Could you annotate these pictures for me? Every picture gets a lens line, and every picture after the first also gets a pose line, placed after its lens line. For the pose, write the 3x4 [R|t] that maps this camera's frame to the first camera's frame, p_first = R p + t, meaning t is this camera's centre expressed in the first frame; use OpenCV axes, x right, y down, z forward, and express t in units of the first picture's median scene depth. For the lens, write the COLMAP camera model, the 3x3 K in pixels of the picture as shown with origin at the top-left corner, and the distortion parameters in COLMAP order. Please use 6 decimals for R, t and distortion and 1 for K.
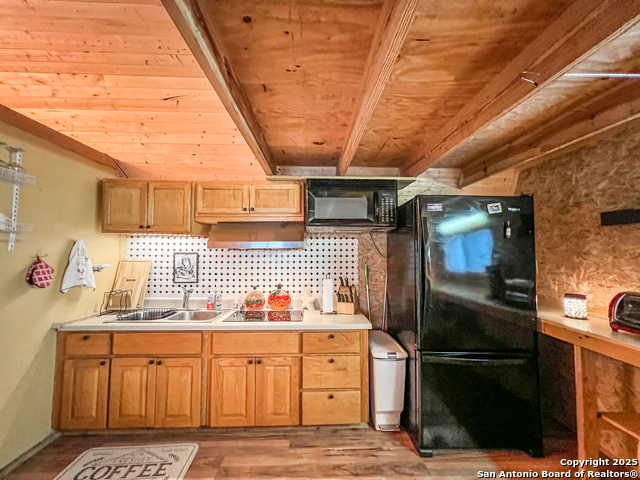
lens RADIAL K [[255.5, 0, 318.6], [0, 255.5, 238.4], [0, 0, 1]] dist [0.010067, -0.003765]
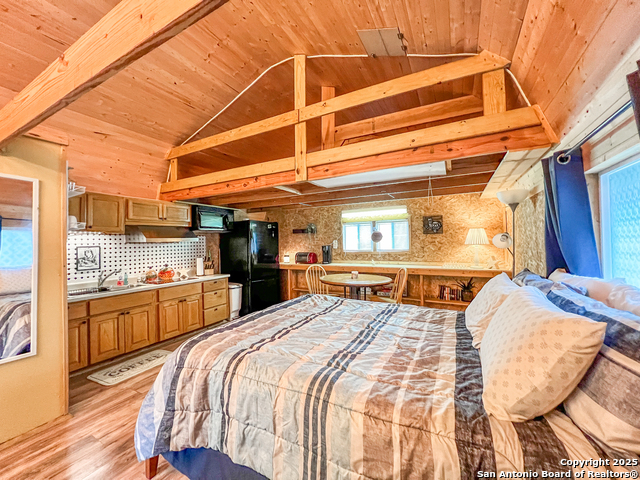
lens RADIAL K [[255.5, 0, 318.6], [0, 255.5, 238.4], [0, 0, 1]] dist [0.010067, -0.003765]
pose [[0.505758, -0.000087, 0.862676, -1.066742], [-0.024564, 0.999593, 0.014502, -0.030639], [-0.862326, -0.028526, 0.505550, -0.643539]]
